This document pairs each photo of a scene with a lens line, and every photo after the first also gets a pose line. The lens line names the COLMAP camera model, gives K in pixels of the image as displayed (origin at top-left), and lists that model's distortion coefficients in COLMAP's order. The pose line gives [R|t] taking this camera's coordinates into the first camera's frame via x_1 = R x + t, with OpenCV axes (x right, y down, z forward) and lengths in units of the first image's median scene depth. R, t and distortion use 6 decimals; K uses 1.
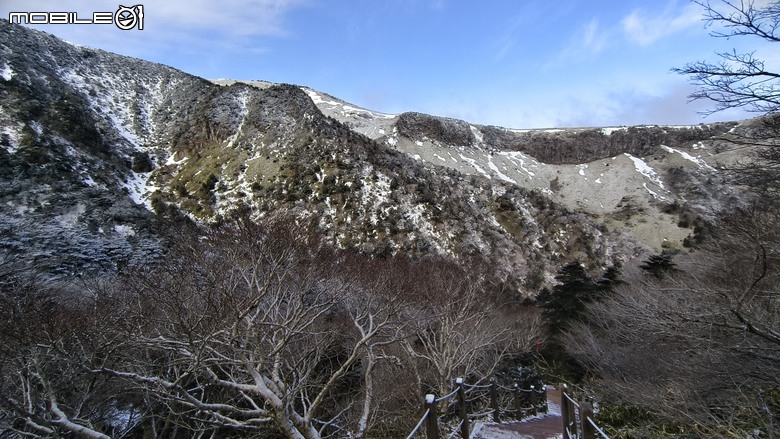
lens RADIAL K [[354.4, 0, 387.6], [0, 354.4, 215.7], [0, 0, 1]] dist [0.012741, 0.000094]
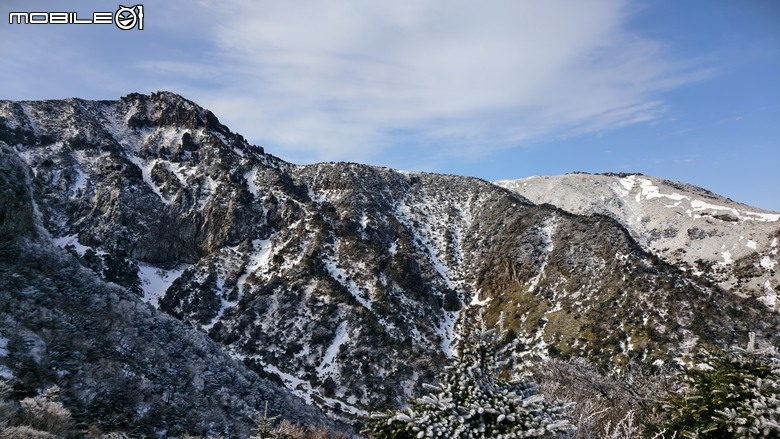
lens RADIAL K [[560.5, 0, 387.8], [0, 560.5, 221.0], [0, 0, 1]] dist [0.012896, -0.005718]
pose [[0.770243, -0.006611, -0.637716, 0.205418], [-0.067464, 0.993491, -0.091784, -0.215272], [0.634172, 0.113719, 0.764783, -0.381951]]
